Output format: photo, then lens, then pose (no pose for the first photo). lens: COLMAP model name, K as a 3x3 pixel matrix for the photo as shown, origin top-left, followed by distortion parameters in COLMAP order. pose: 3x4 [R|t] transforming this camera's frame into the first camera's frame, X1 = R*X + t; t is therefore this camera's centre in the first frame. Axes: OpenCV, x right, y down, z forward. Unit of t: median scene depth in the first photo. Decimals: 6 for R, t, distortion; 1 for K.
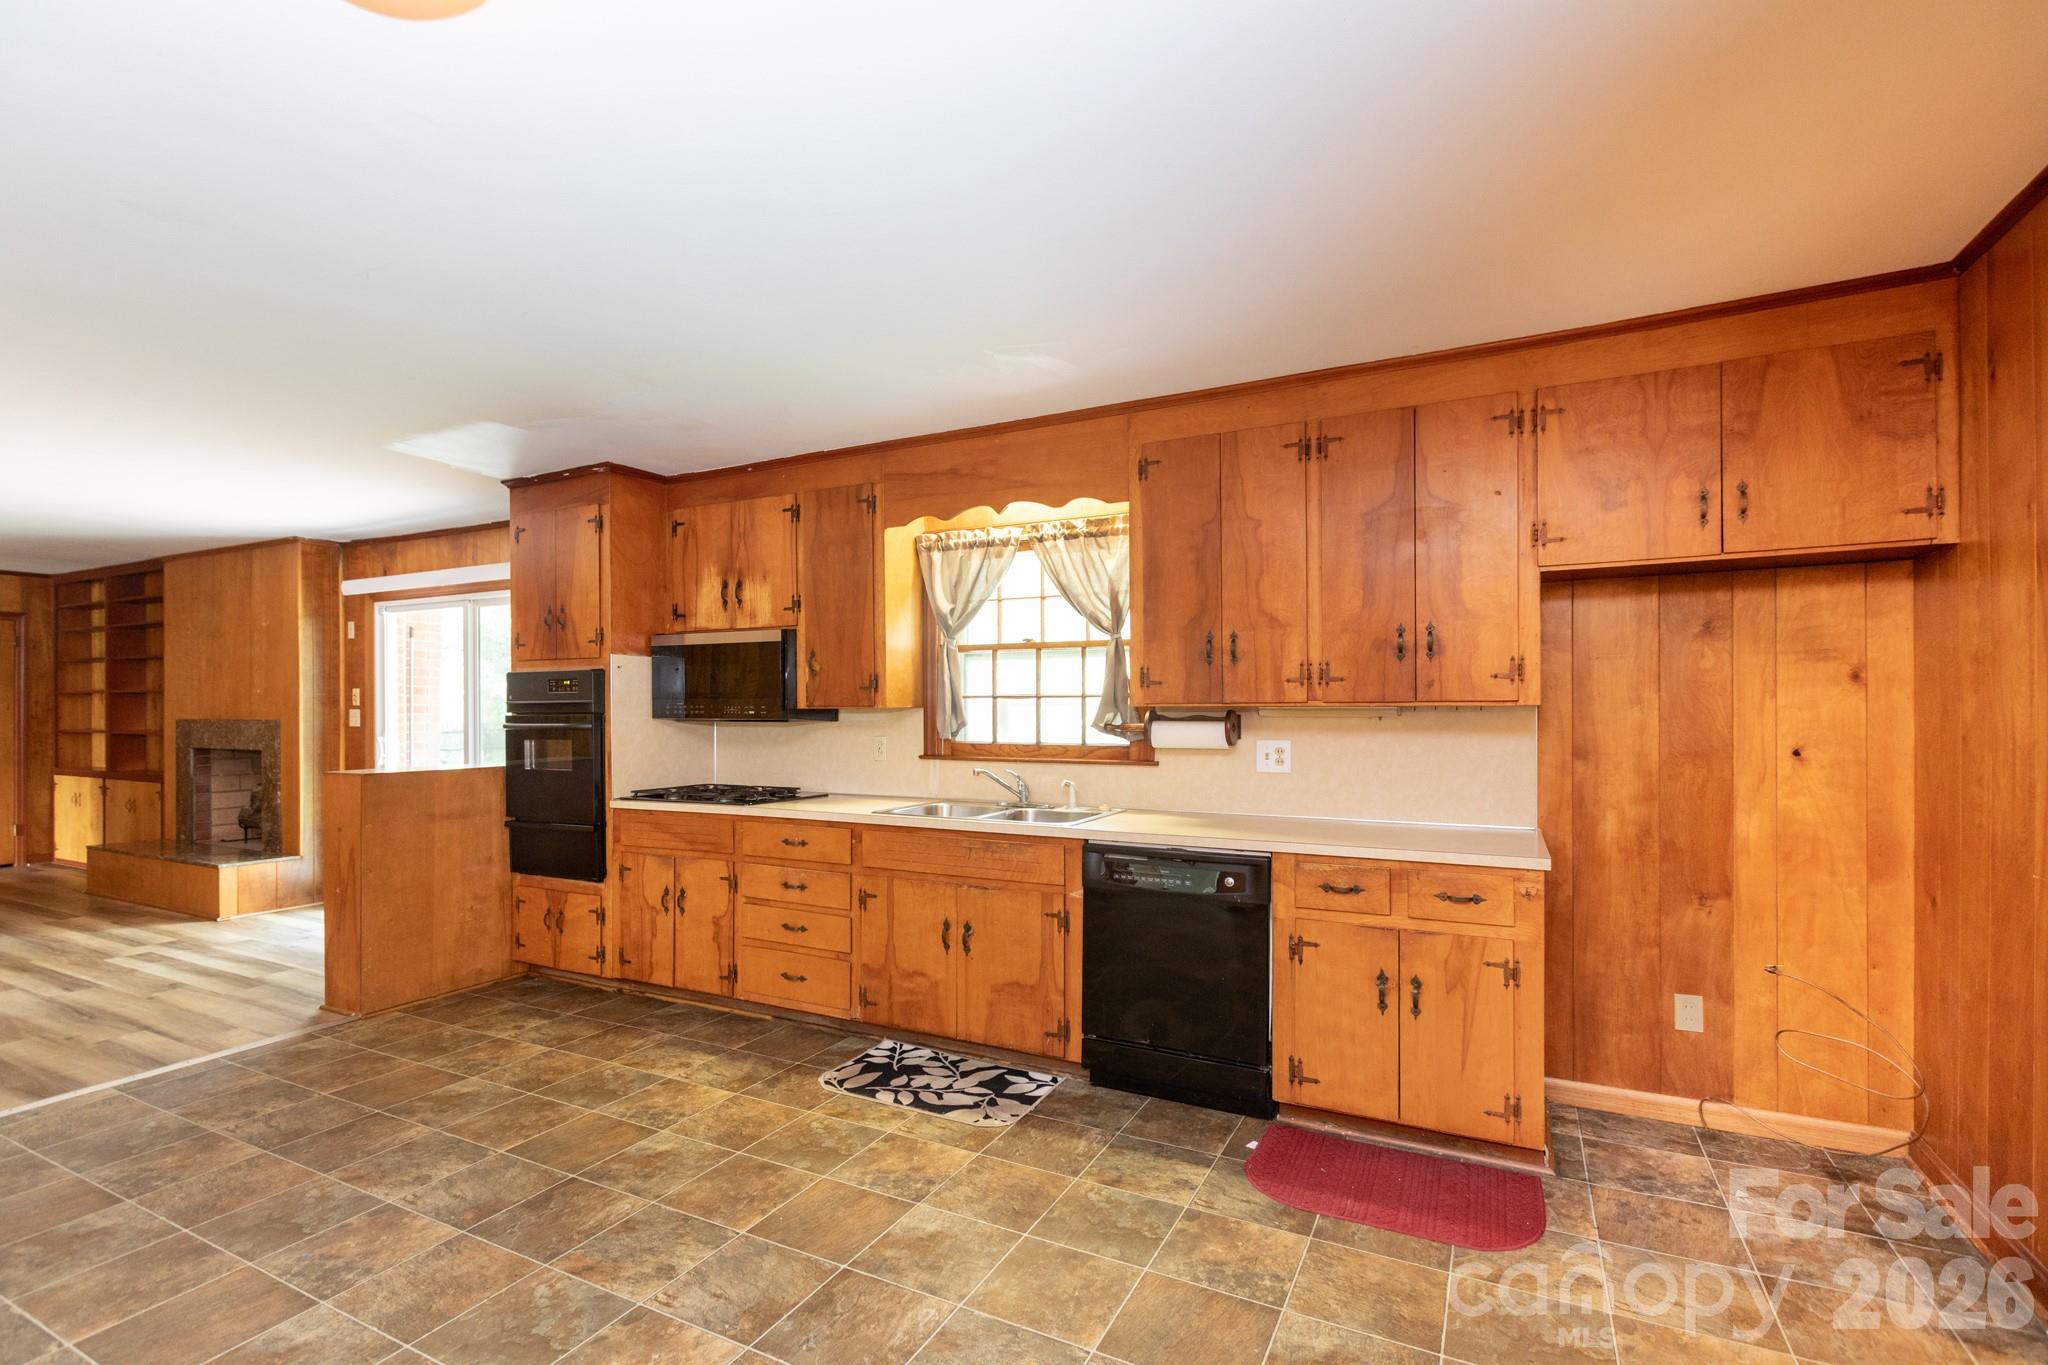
lens RADIAL K [[928.2, 0, 1046.6], [0, 928.2, 711.7], [0, 0, 1]] dist [-0.000157, -0.000115]
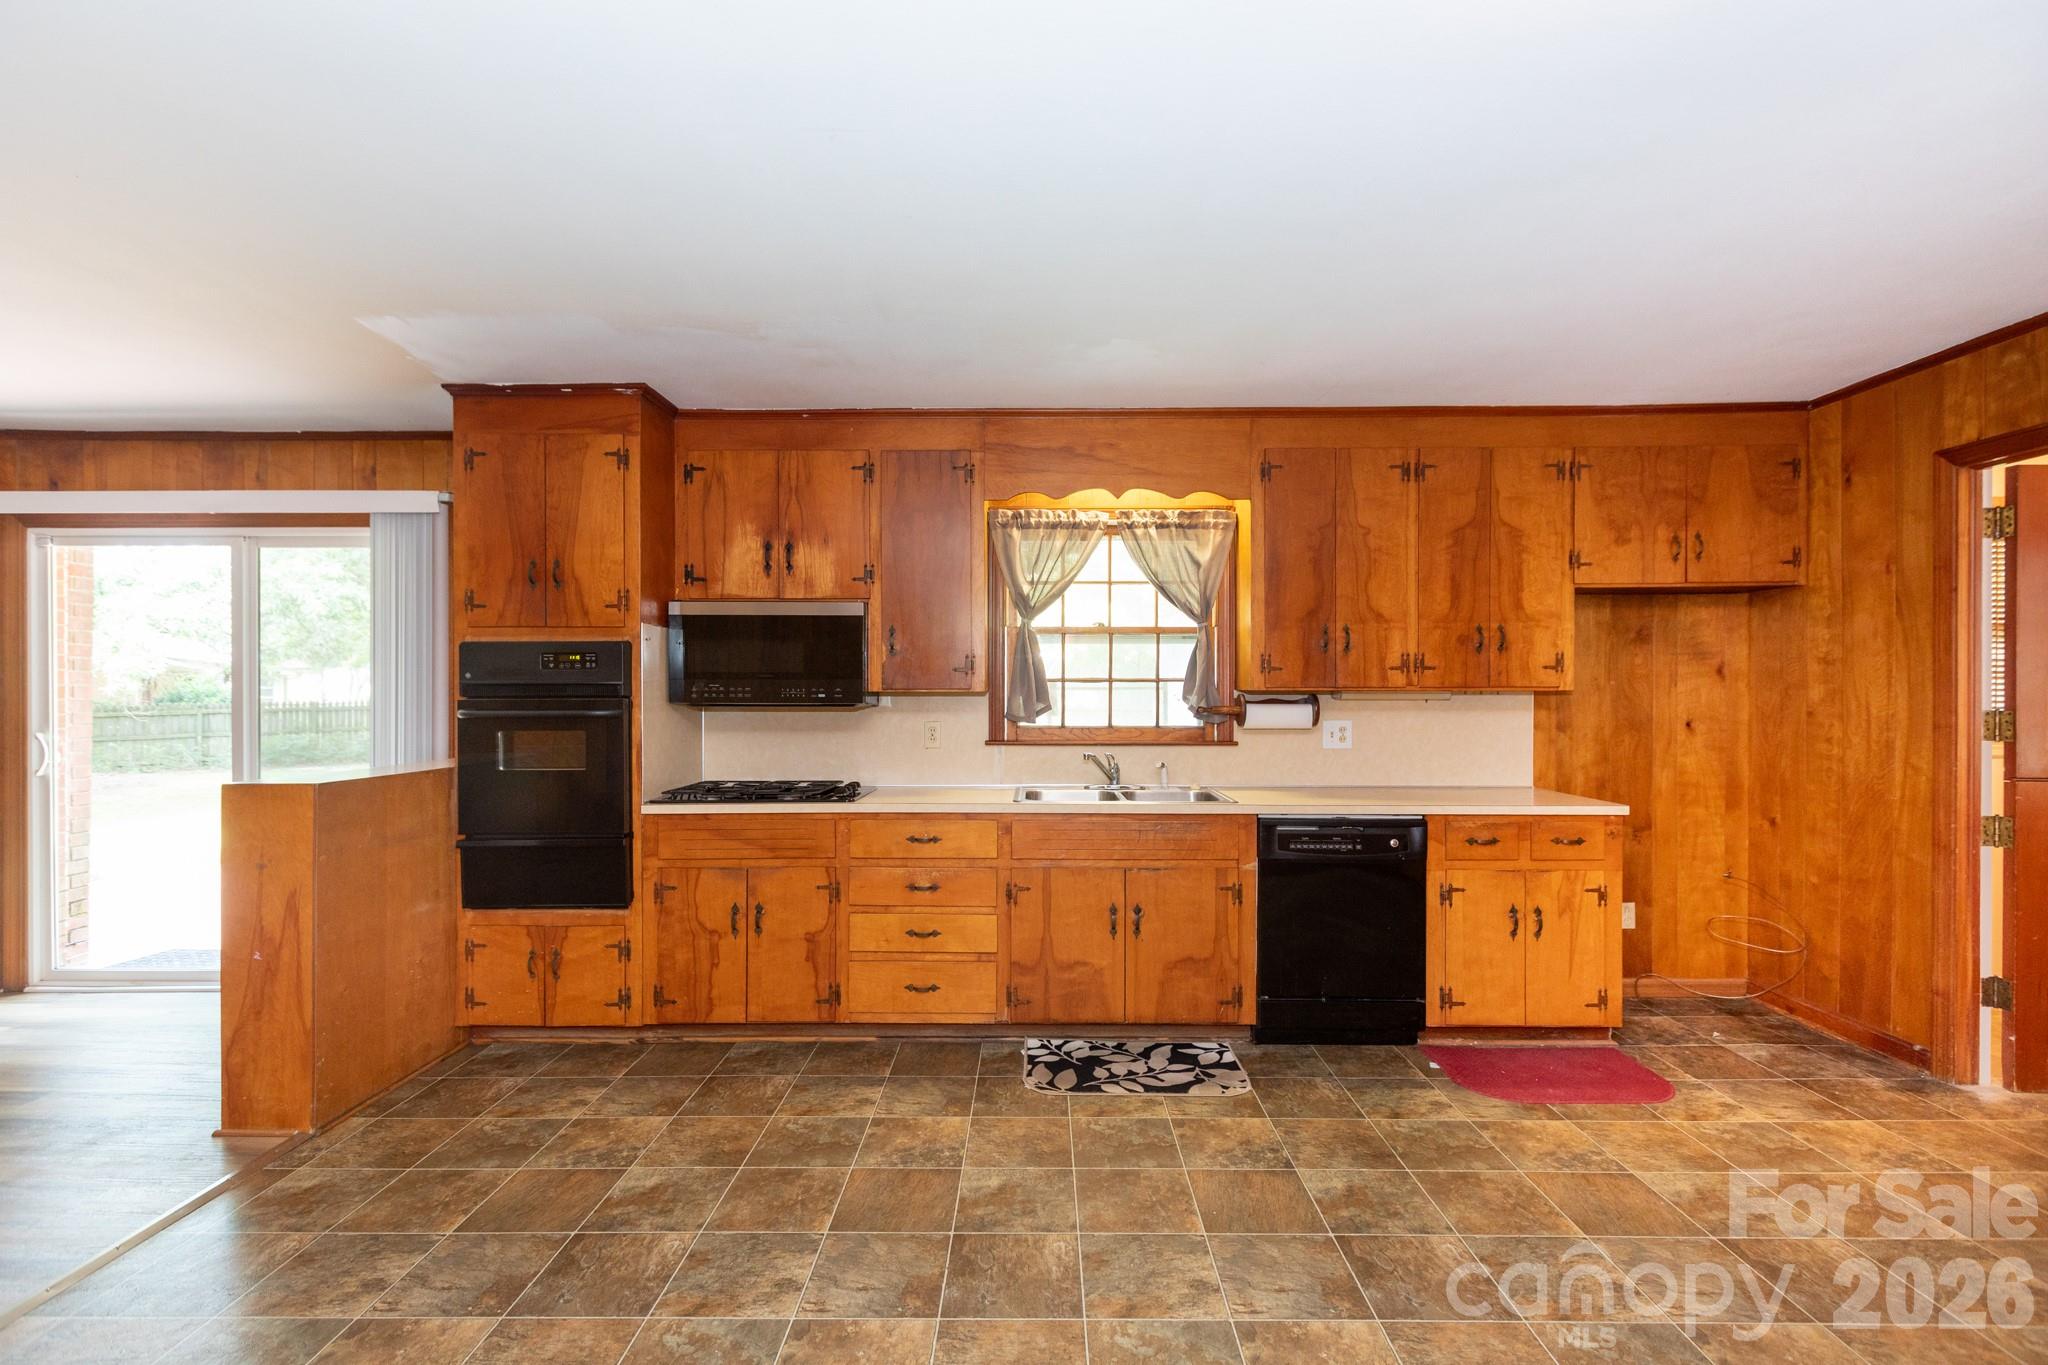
lens RADIAL K [[928.2, 0, 1064.3], [0, 928.2, 700.8], [0, 0, 1]] dist [-0.000157, -0.000115]
pose [[0.892565, -0.001445, 0.450916, -0.624731], [-0.000552, 0.999991, 0.004296, 0.002010], [-0.450918, -0.004084, 0.892556, 0.145007]]
